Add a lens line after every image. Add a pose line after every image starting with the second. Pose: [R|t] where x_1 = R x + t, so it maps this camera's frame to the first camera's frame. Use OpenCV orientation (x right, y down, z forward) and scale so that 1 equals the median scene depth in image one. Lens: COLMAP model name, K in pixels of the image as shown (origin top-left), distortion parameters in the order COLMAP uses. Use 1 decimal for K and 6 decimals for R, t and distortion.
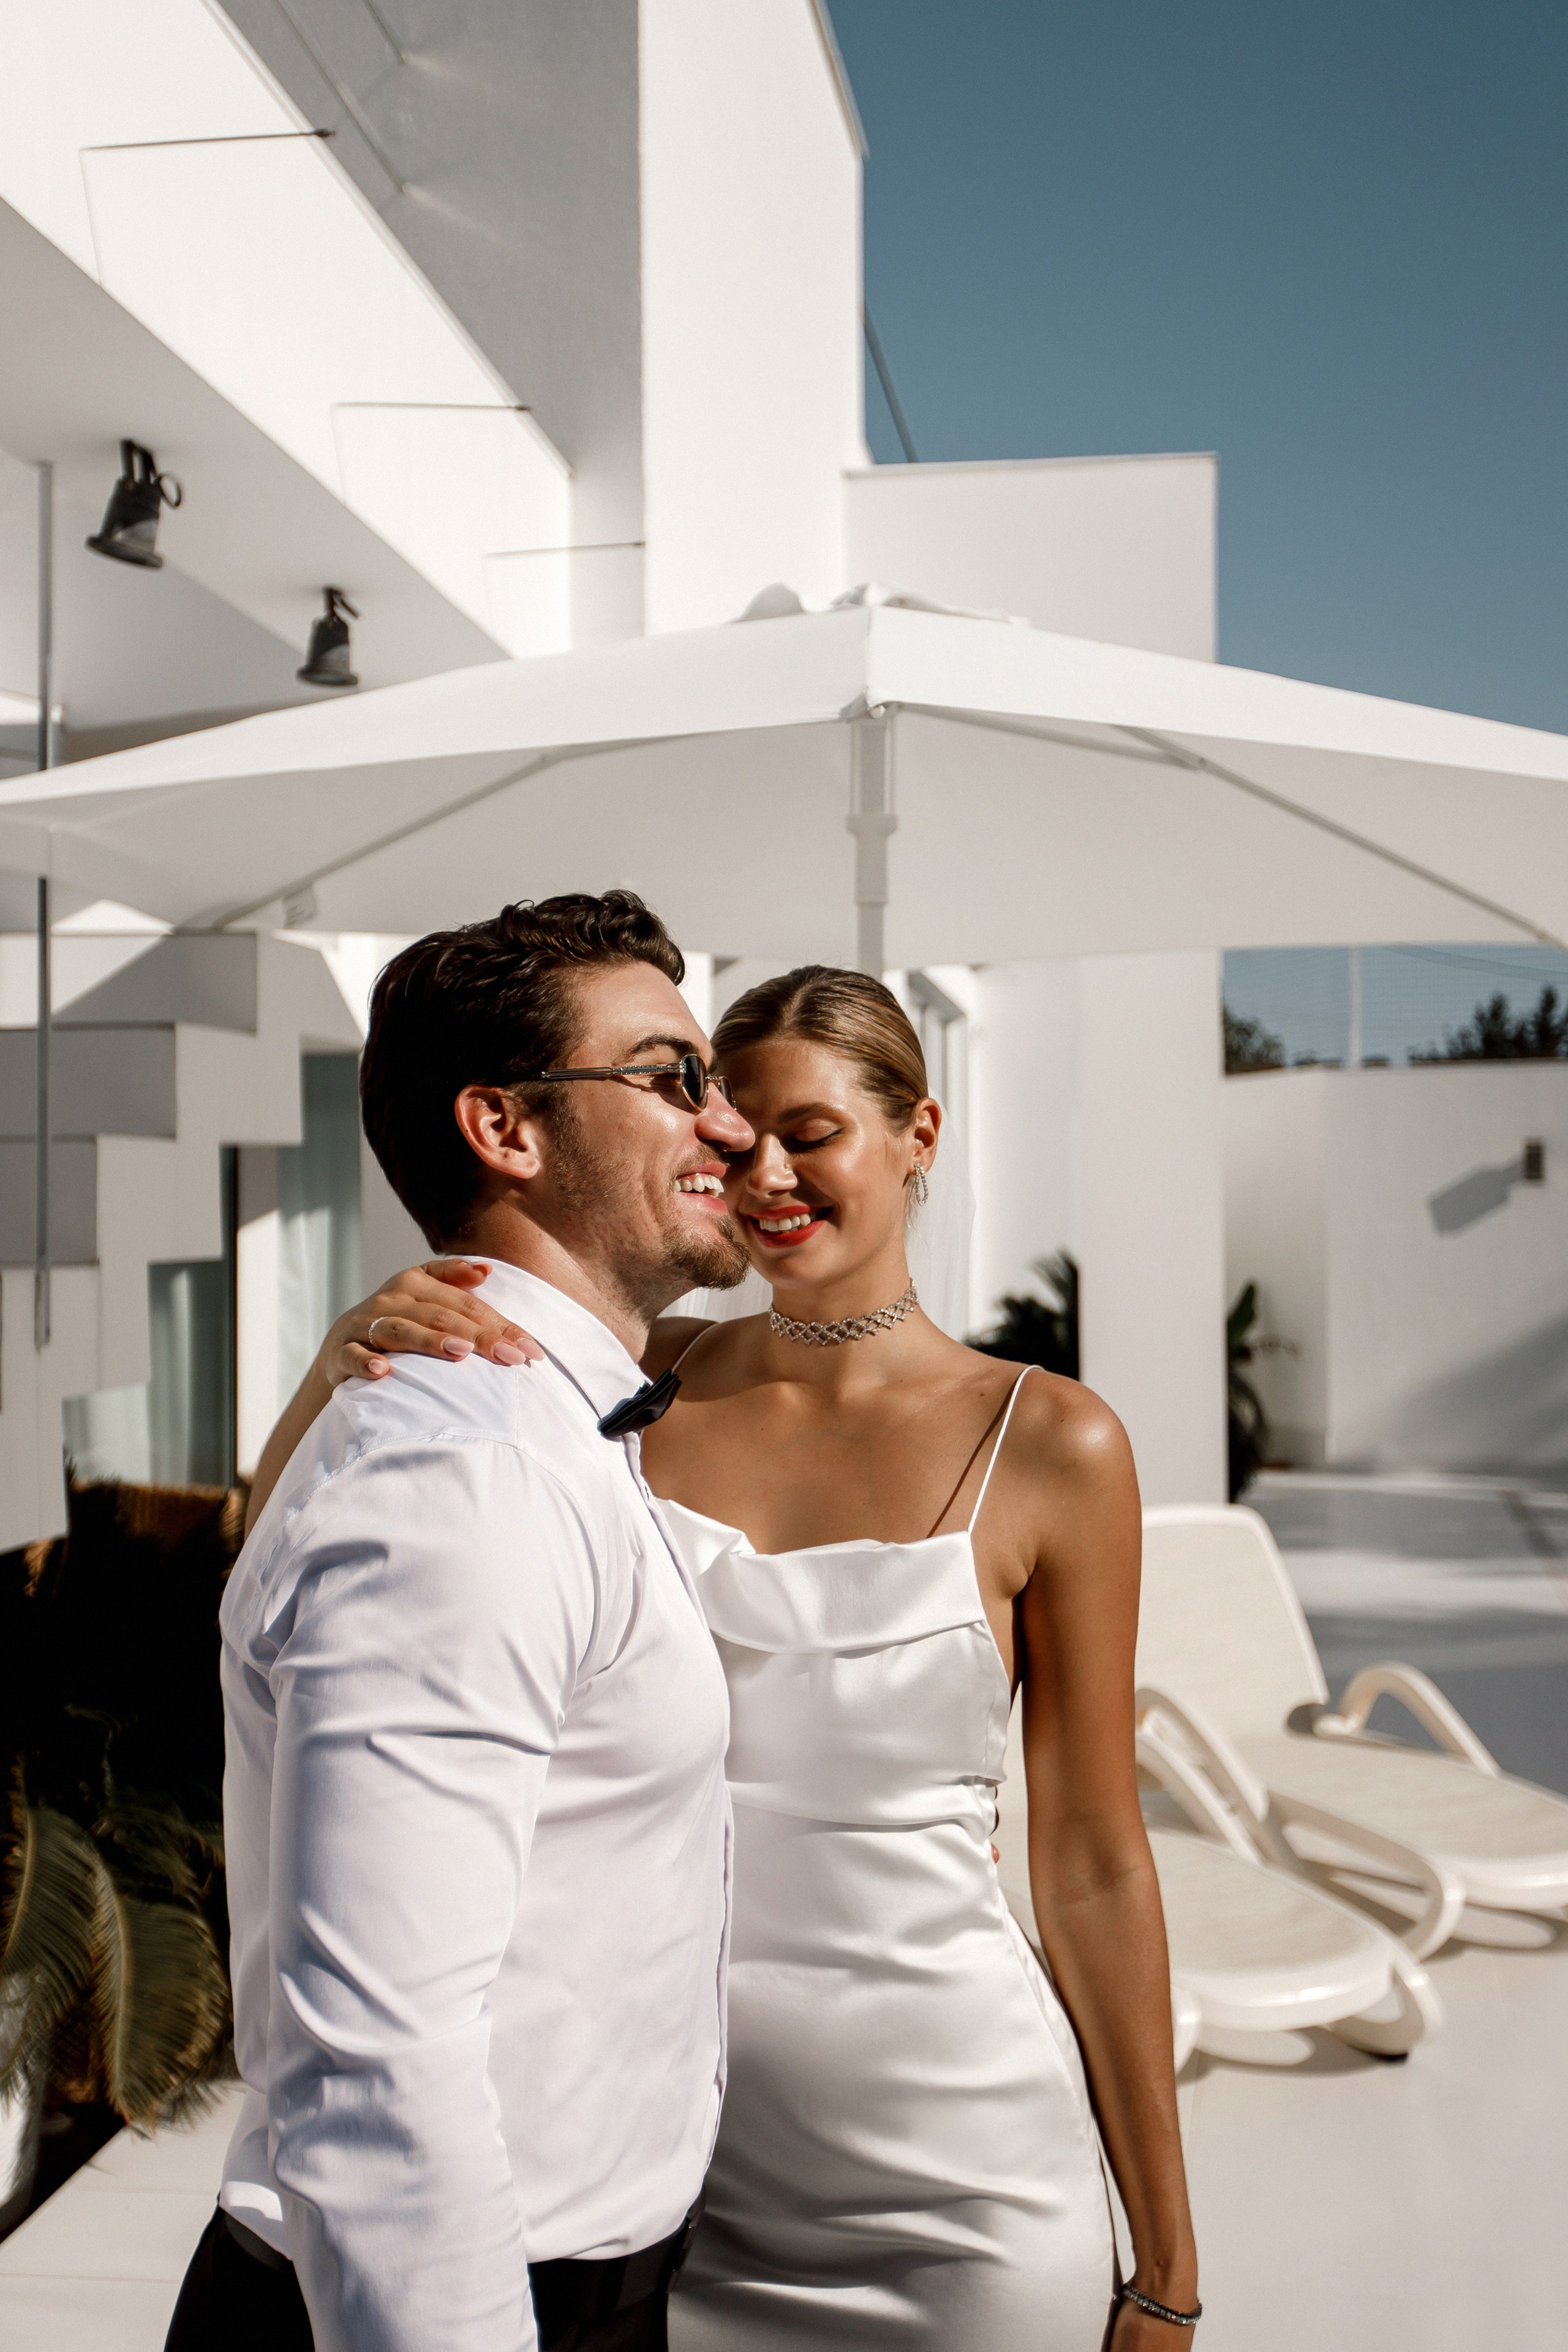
lens RADIAL K [[2437.6, 0, 785.8], [0, 2437.6, 1158.8], [0, 0, 1]] dist [0.004187, 0.150934]
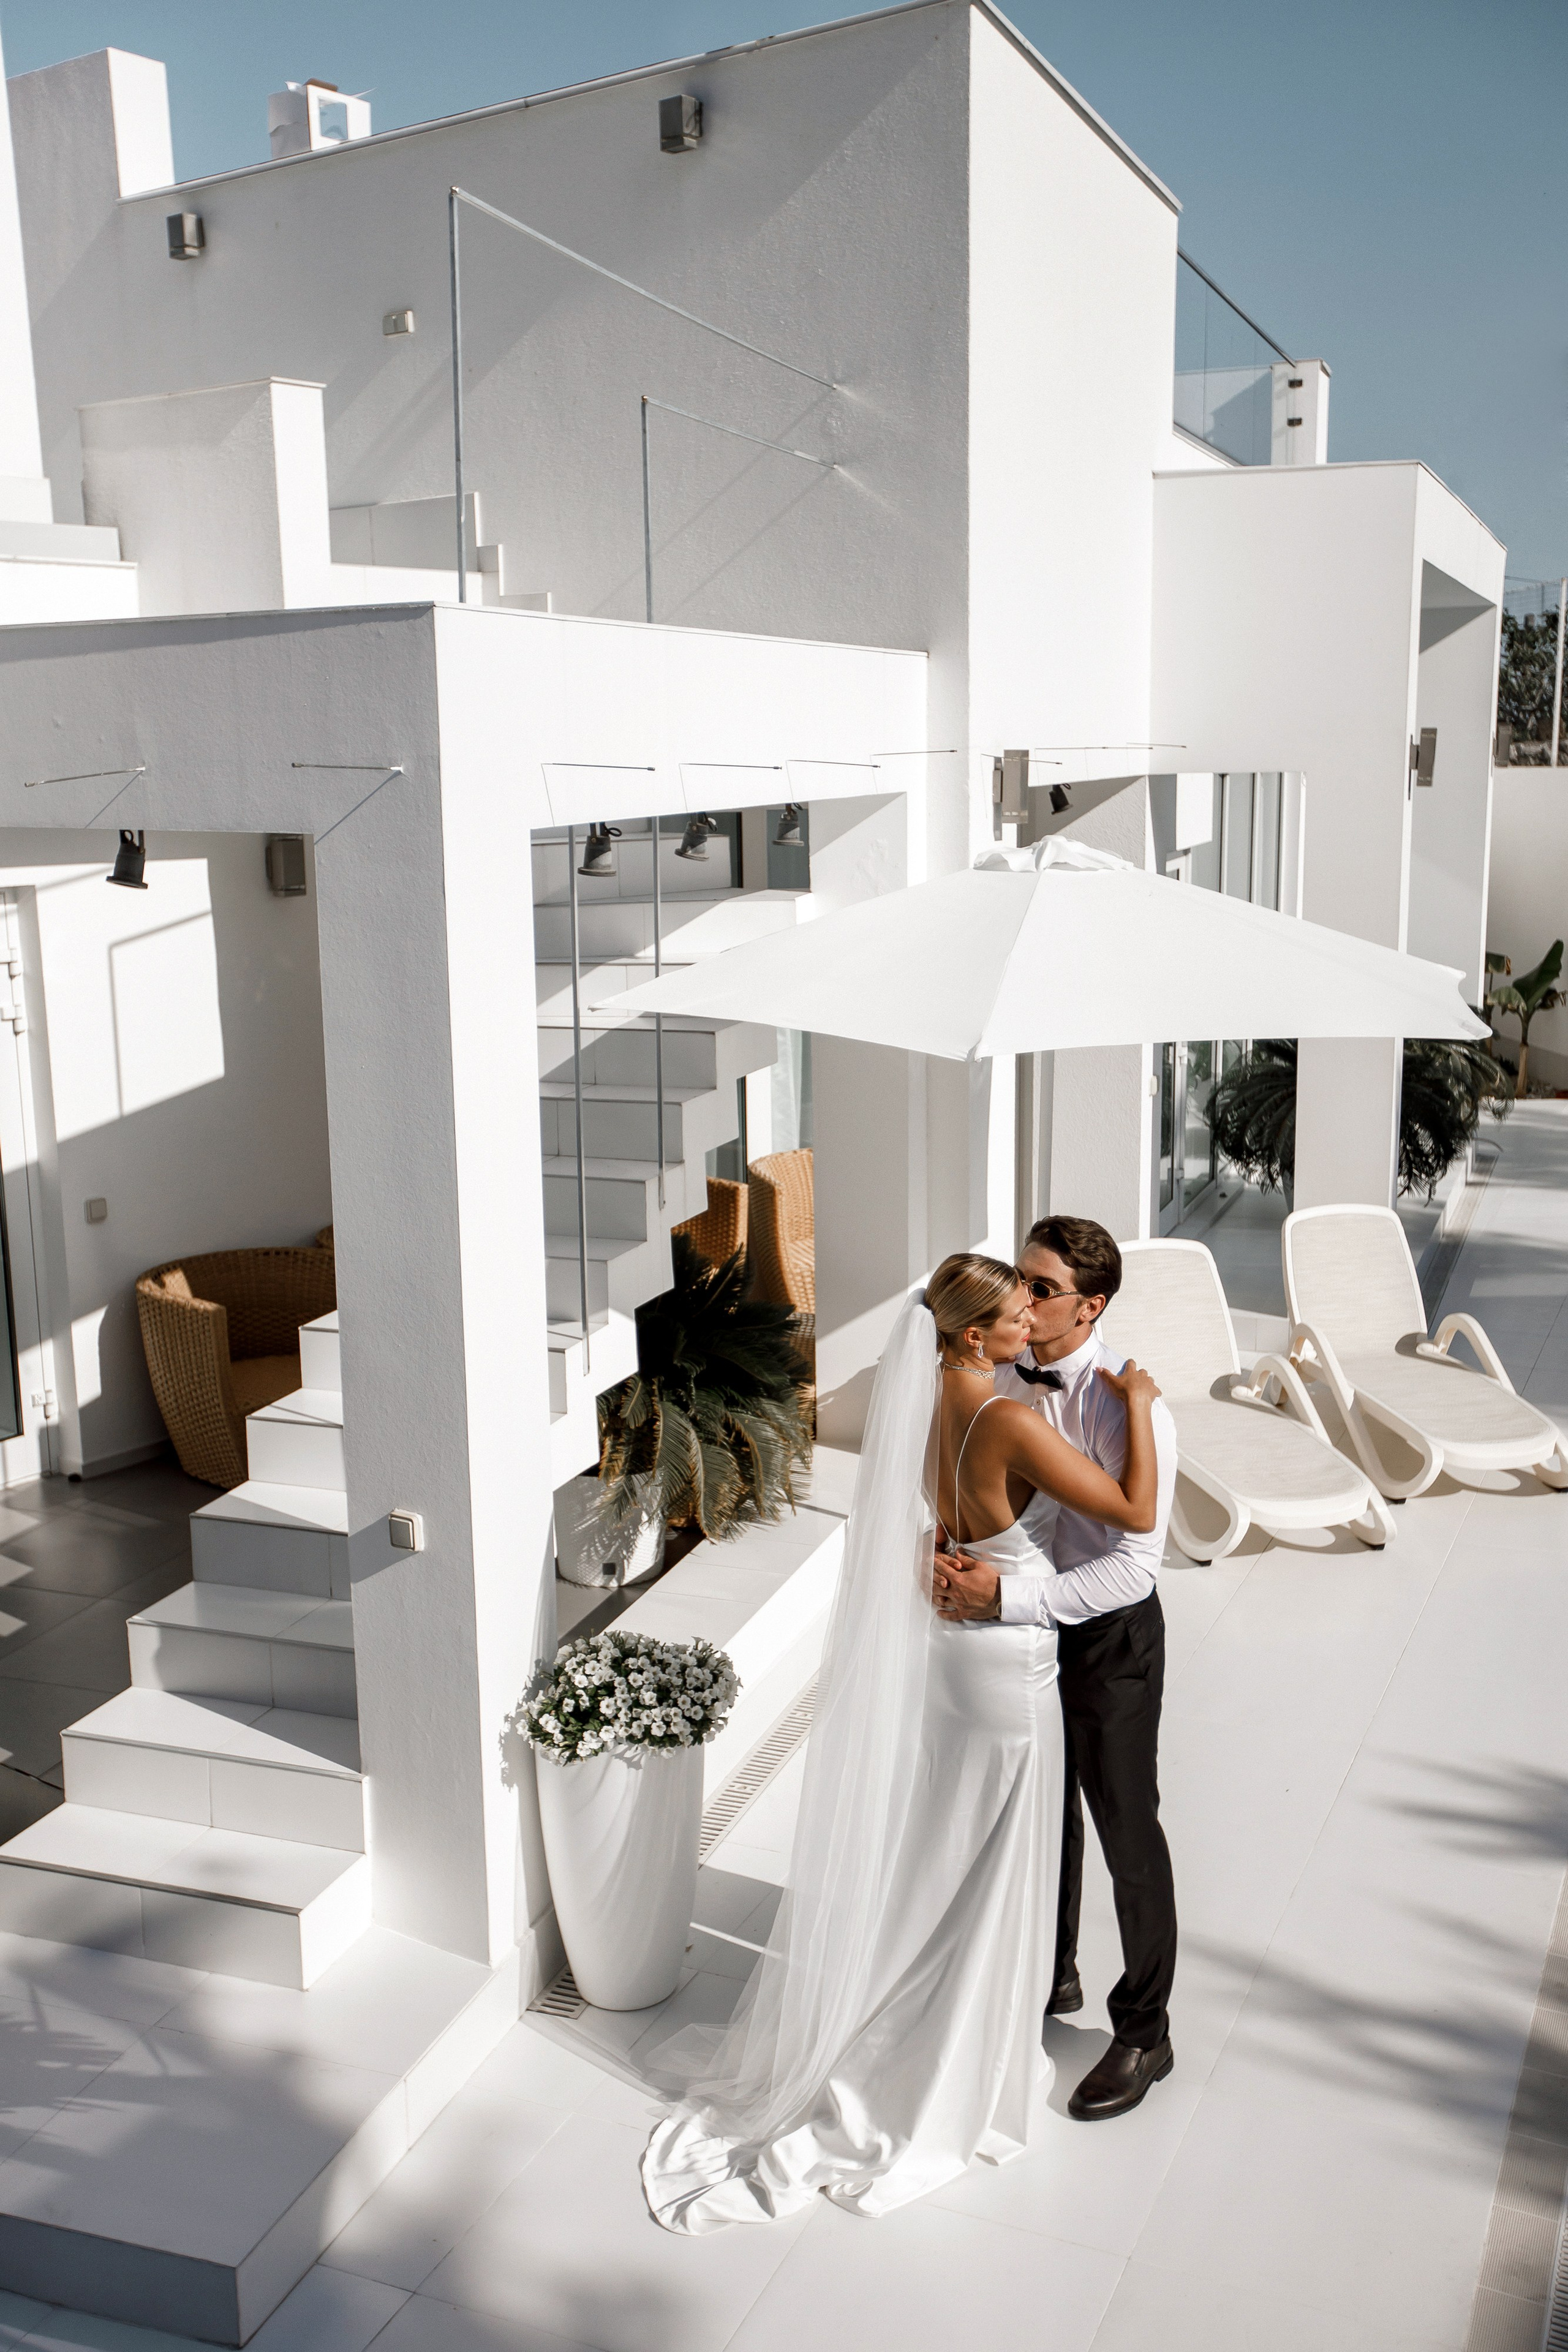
lens RADIAL K [[2344.9, 0, 792.7], [0, 2344.9, 1206.2], [0, 0, 1]] dist [0.021014, 0.165660]
pose [[0.980229, 0.034207, -0.194886, 0.187708], [0.010695, 0.974343, 0.224814, -0.331345], [0.197576, -0.222453, 0.954714, -0.833381]]
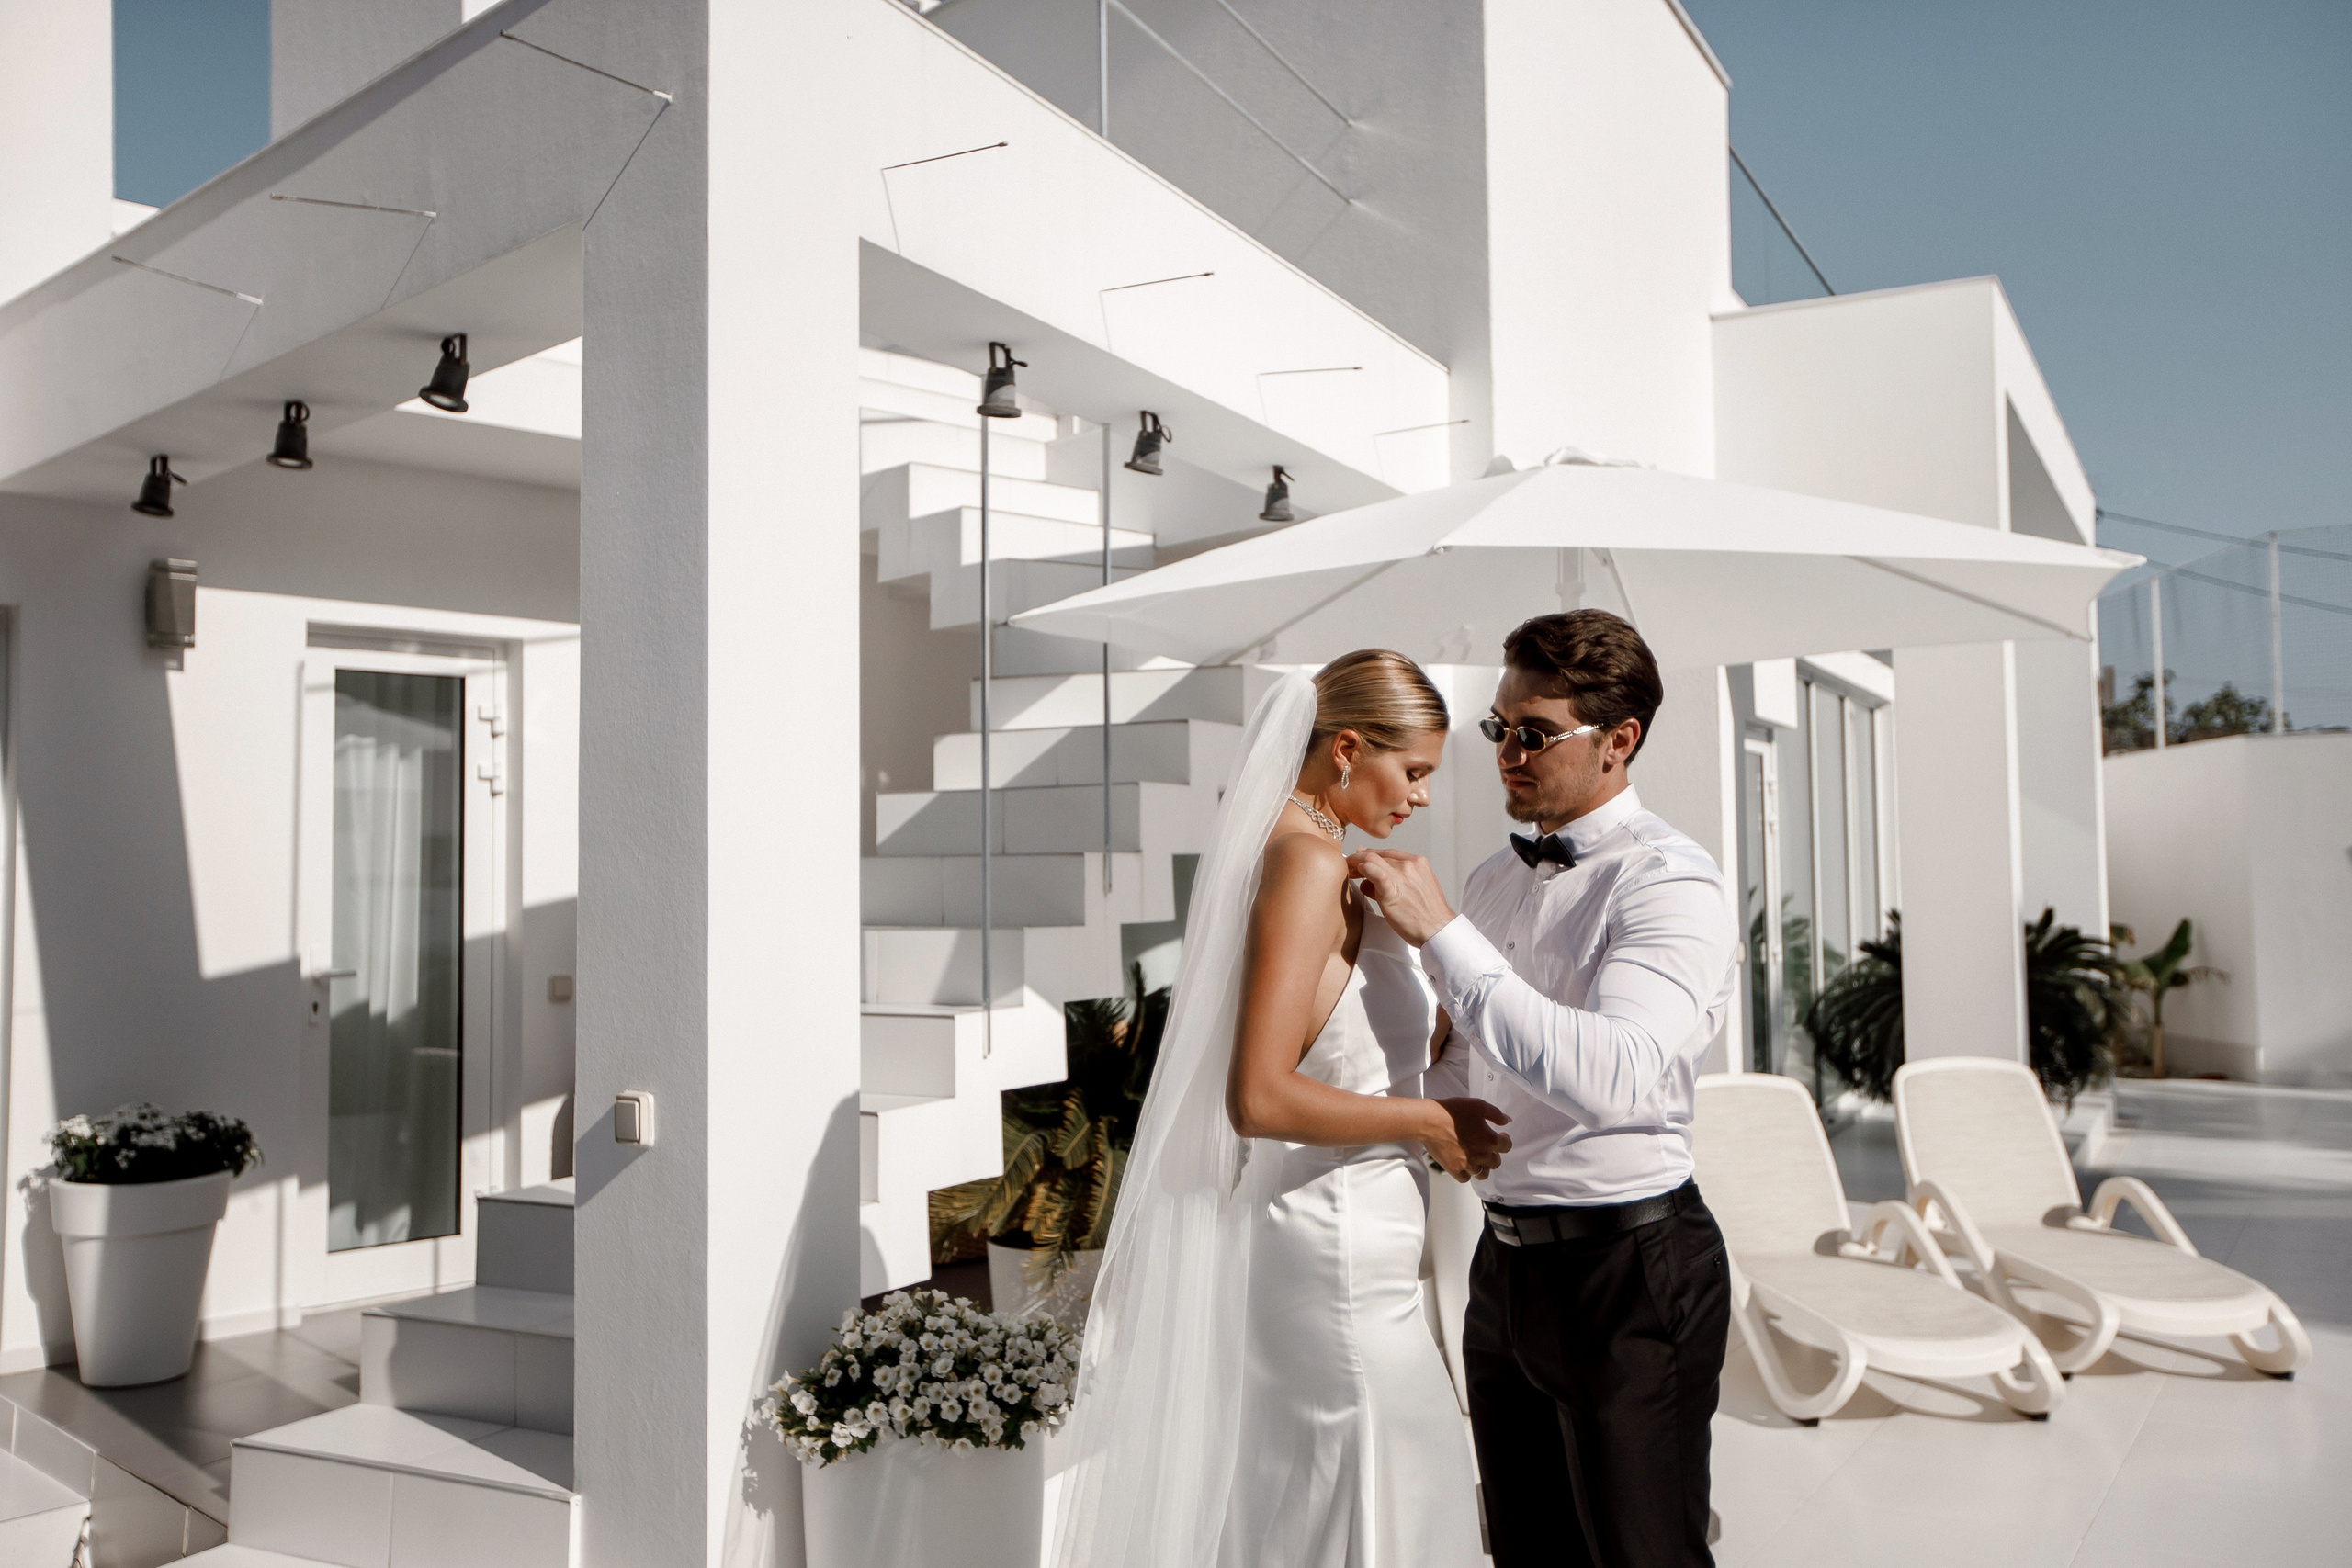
lens RADIAL K [[2030.1, 0, 1153.1], [0, 2030.1, 782.8], [0, 0, 1]] dist [0.003868, 0.094681]
pose [[0.941411, -0.020079, -0.336663, 0.207583], [0.010814, 0.999510, -0.029374, 0.031533], [0.337088, 0.024013, 0.941167, -0.370914]]
